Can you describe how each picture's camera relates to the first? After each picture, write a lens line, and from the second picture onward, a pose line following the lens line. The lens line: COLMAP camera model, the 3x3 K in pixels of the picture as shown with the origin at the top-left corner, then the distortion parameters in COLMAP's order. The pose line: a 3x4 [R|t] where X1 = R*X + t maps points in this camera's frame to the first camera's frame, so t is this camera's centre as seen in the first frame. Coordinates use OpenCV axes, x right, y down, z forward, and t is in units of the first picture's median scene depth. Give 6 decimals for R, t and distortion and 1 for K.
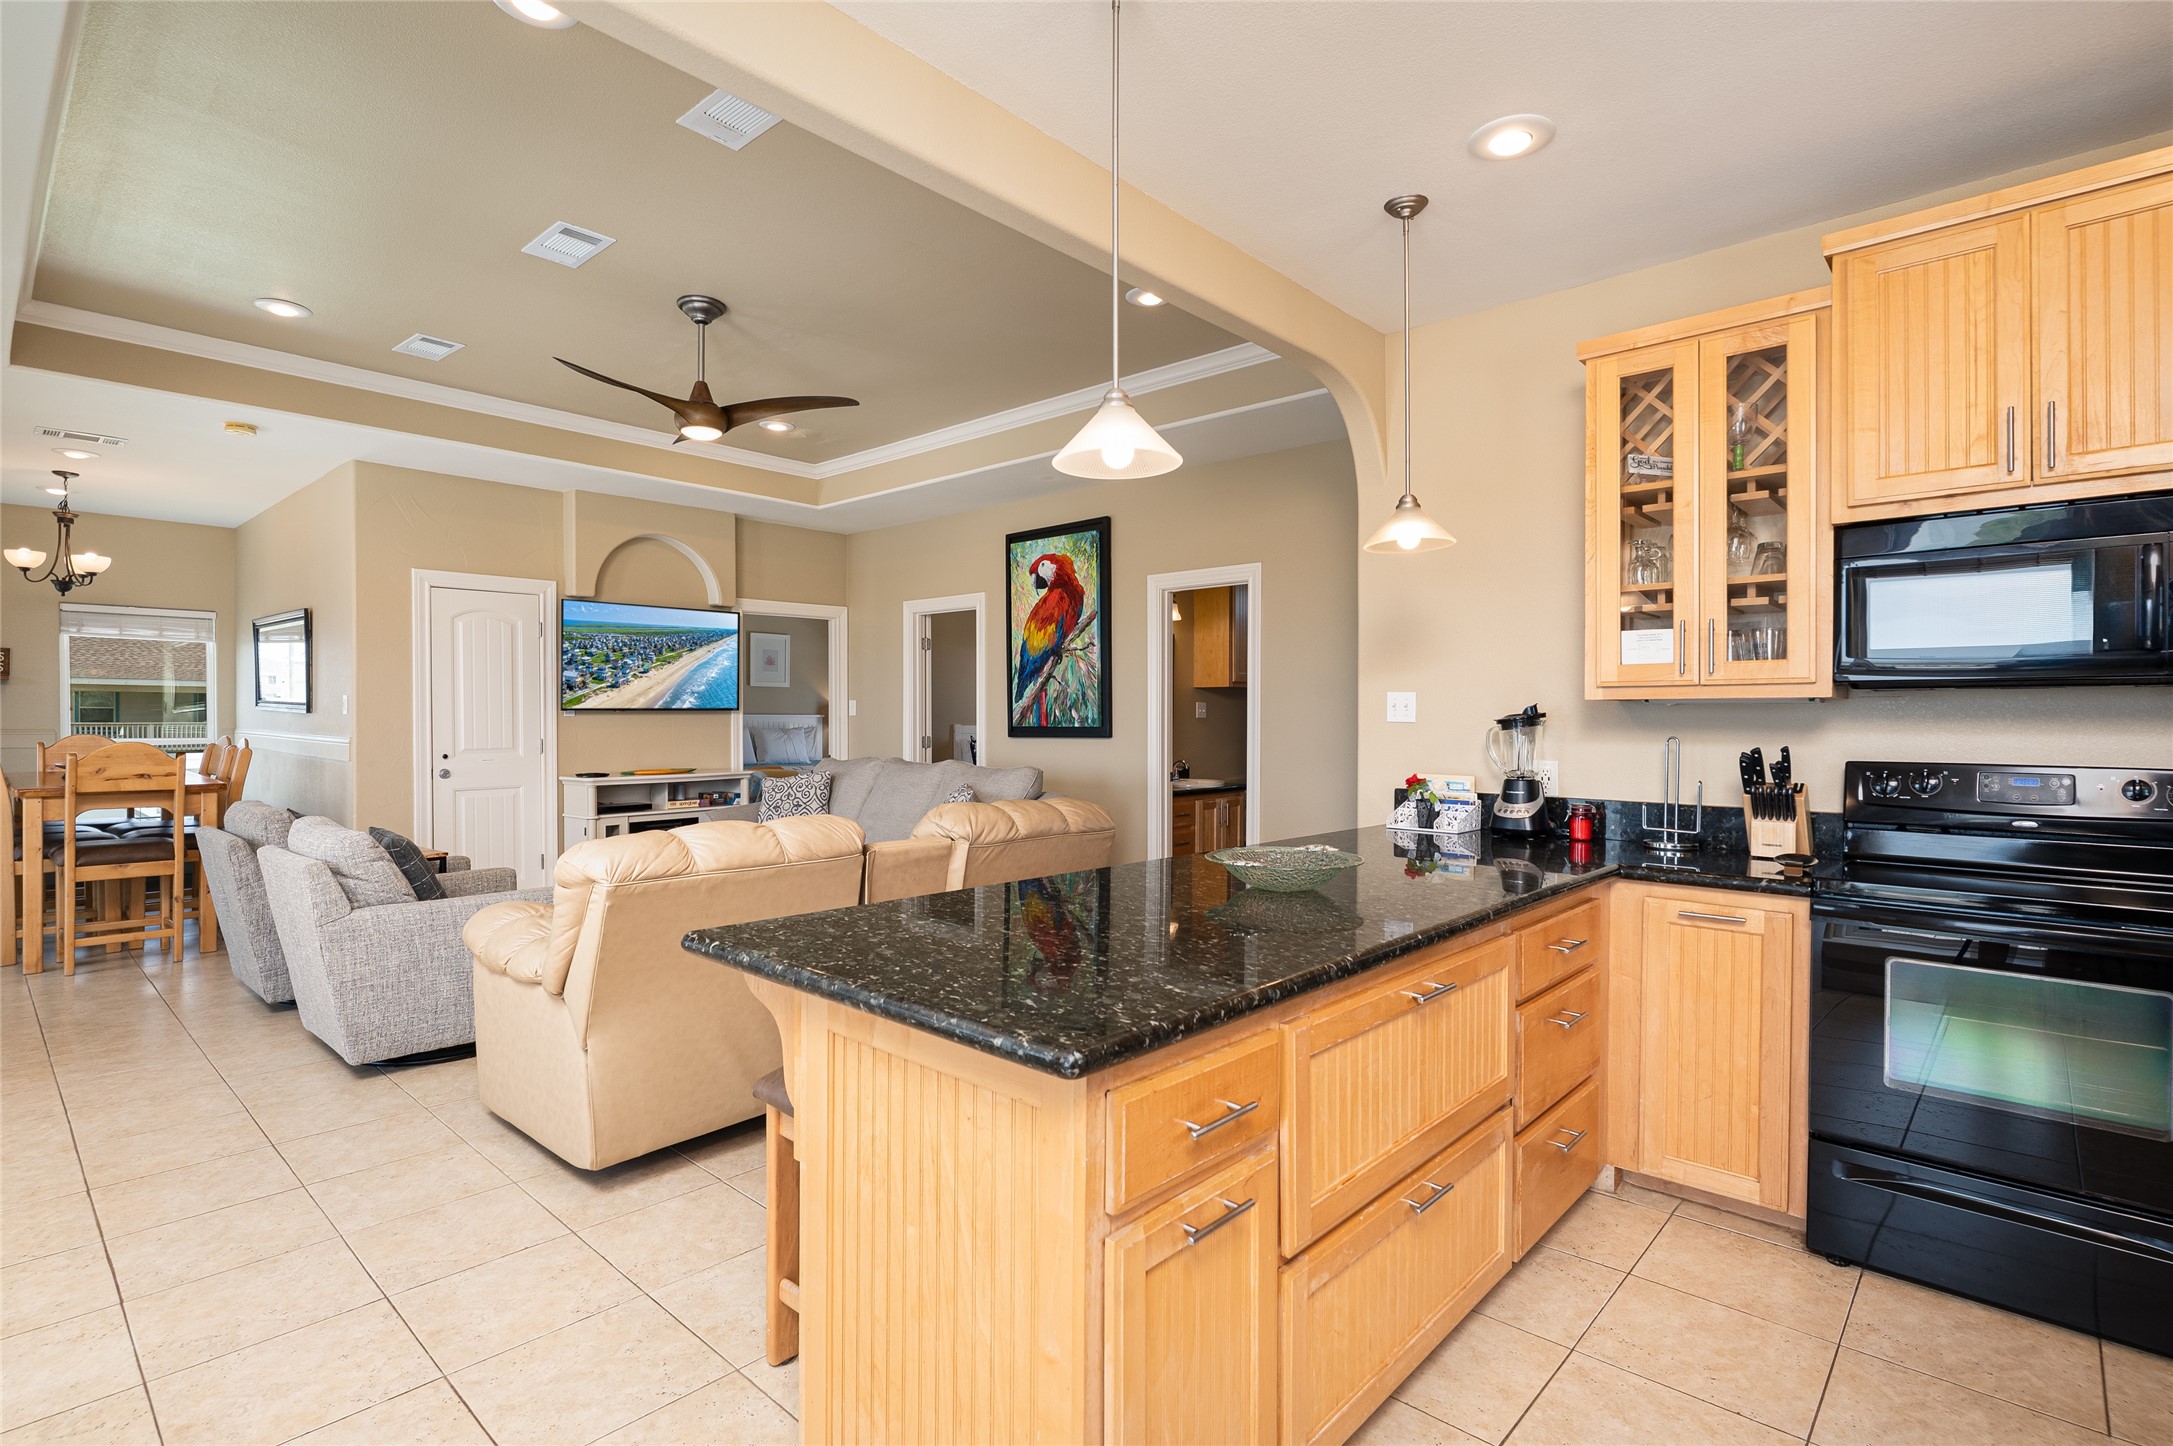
lens RADIAL K [[1045.1, 0, 1082.2], [0, 1045.1, 725.4], [0, 0, 1]] dist [-0.004156, 0.004580]
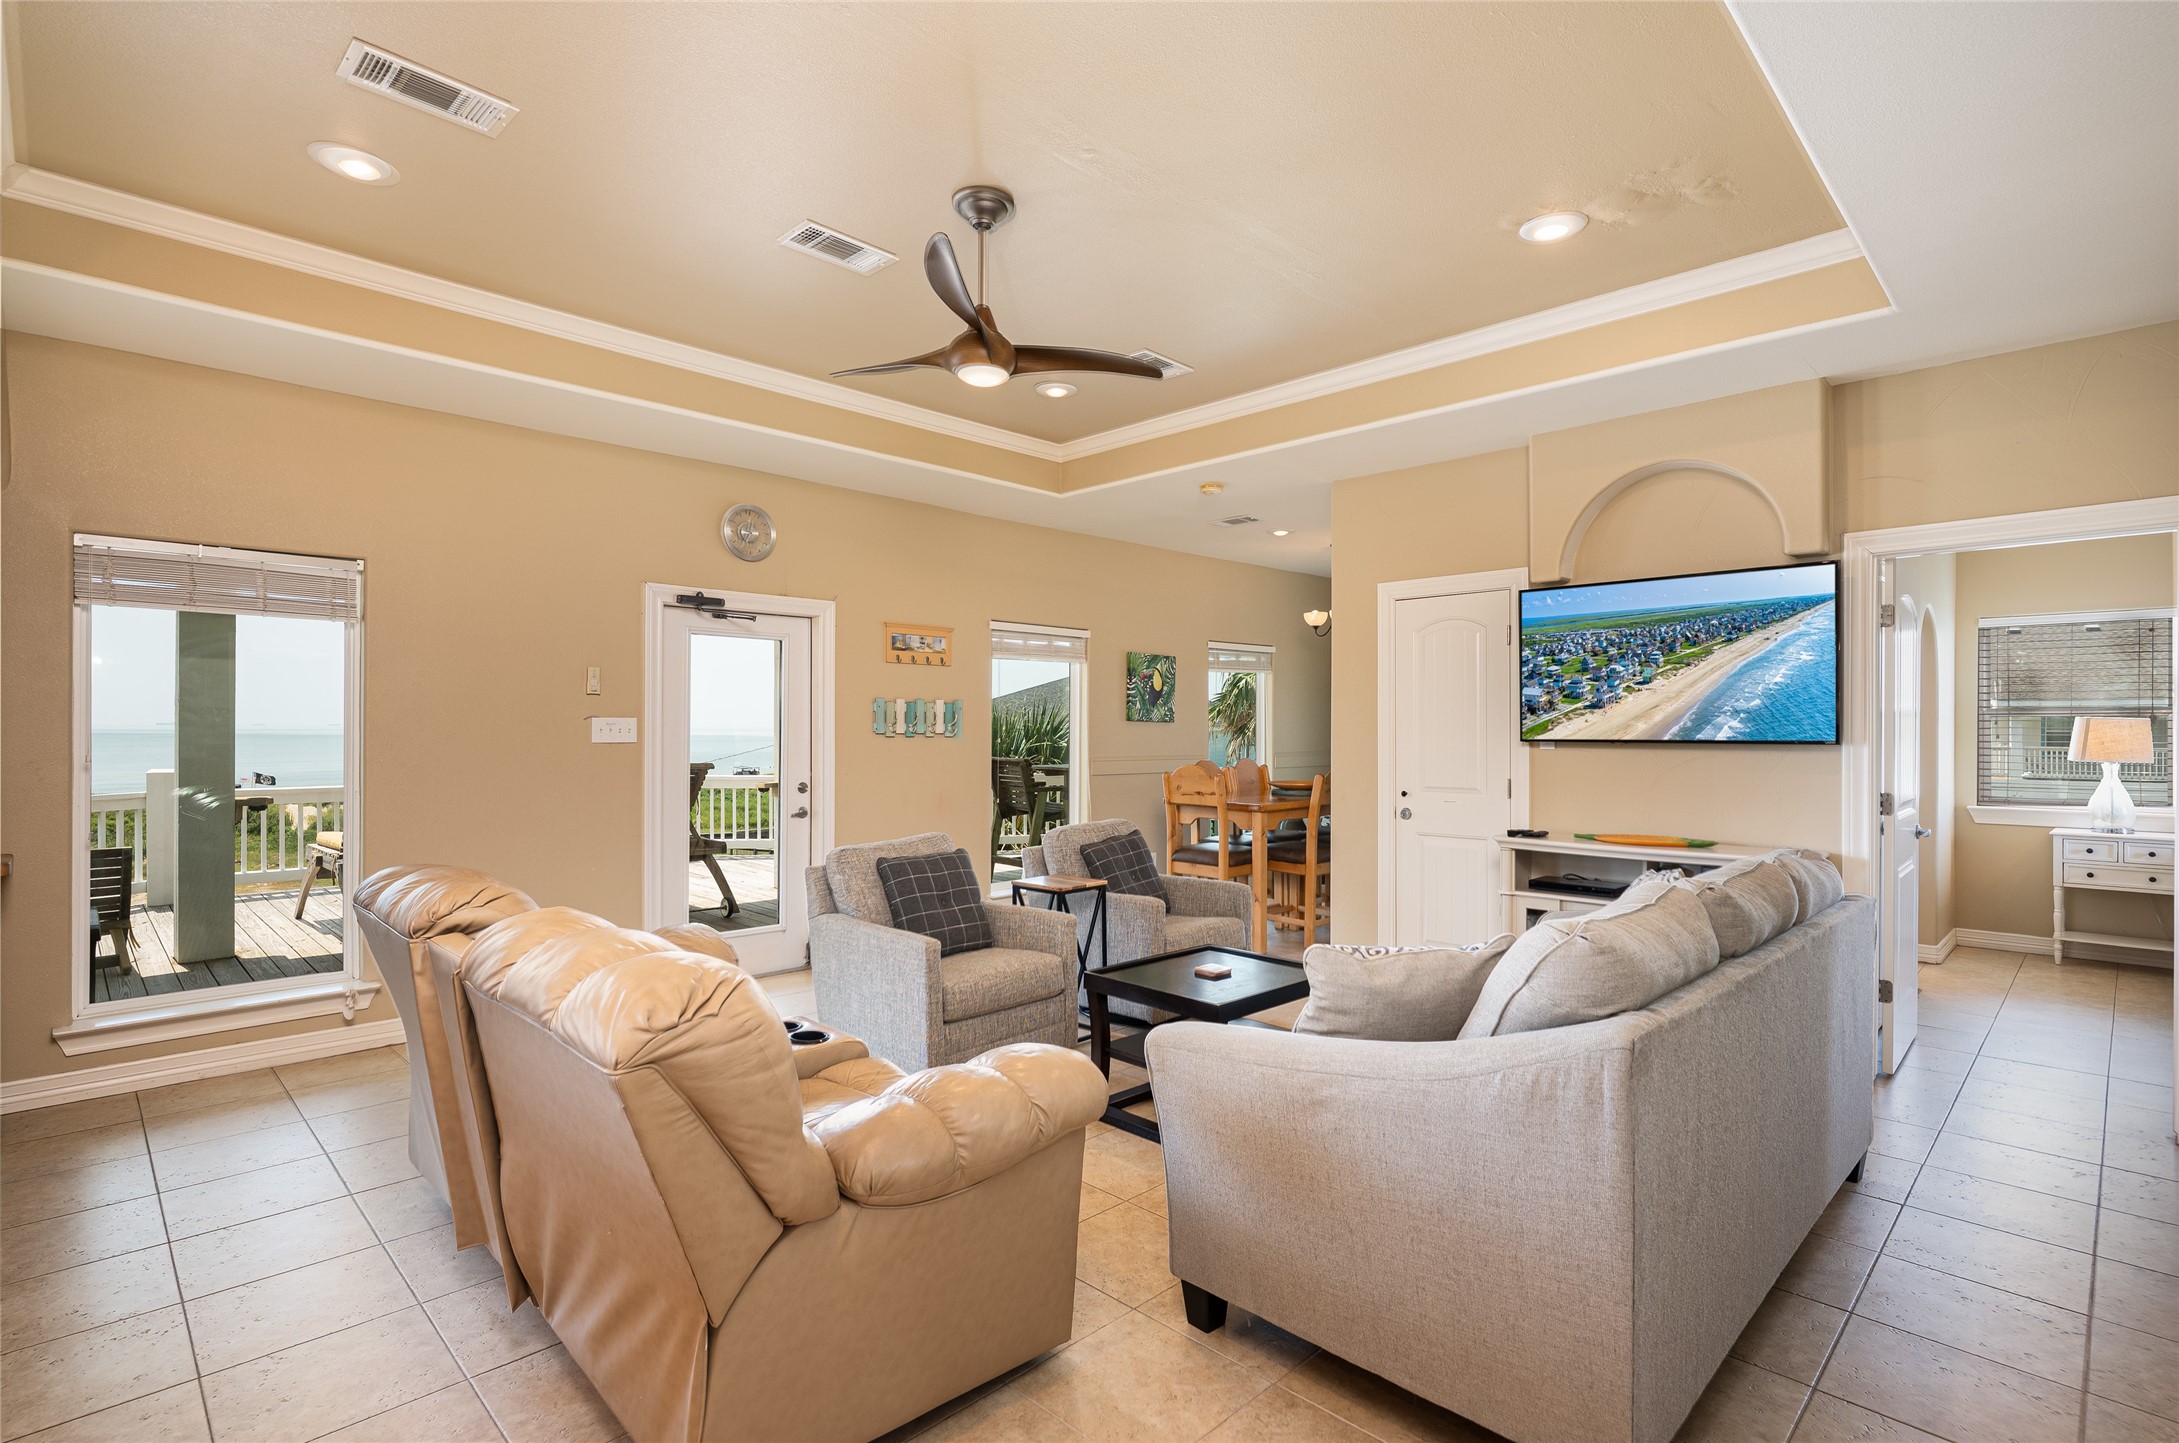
lens RADIAL K [[1048.0, 0, 1092.5], [0, 1048.0, 721.0], [0, 0, 1]] dist [-0.004156, 0.004580]
pose [[-0.030868, -0.013184, -0.999437, 0.330183], [-0.013084, 0.999833, -0.012785, -0.020591], [0.999438, 0.012682, -0.031036, 0.948183]]
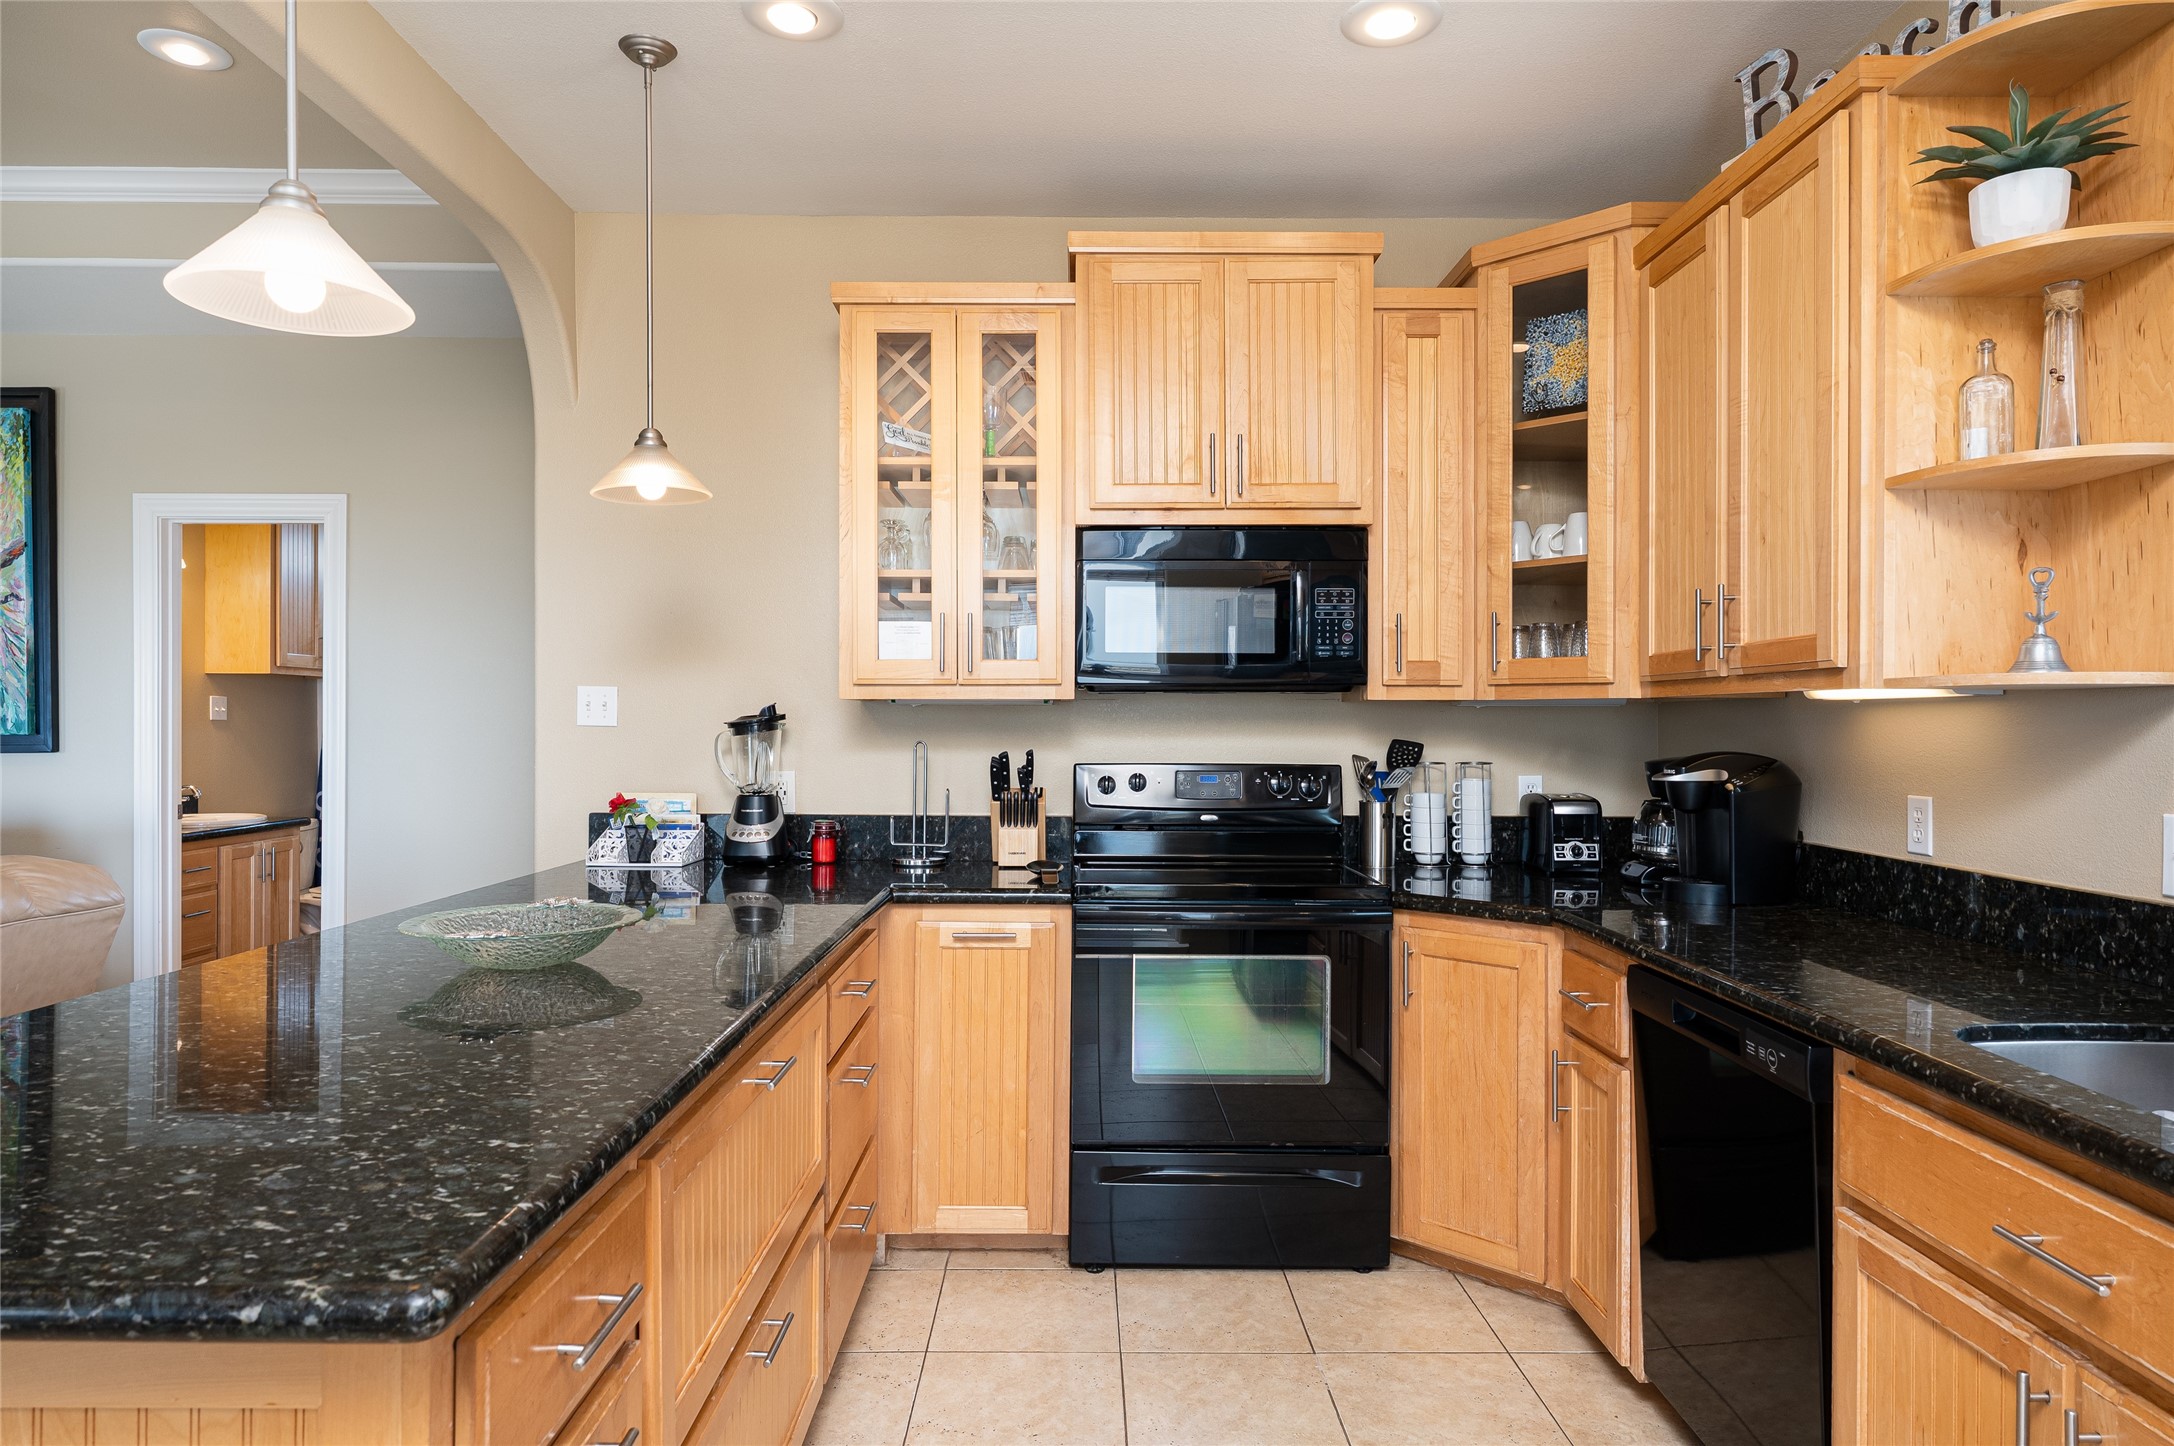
lens RADIAL K [[1287.8, 0, 1077.1], [0, 1287.8, 724.6], [0, 0, 1]] dist [-0.002389, 0.002843]
pose [[0.733233, -0.002113, 0.679974, -0.058838], [0.004551, 0.999988, -0.001801, -0.000517], [-0.679962, 0.004415, 0.733234, 0.056370]]
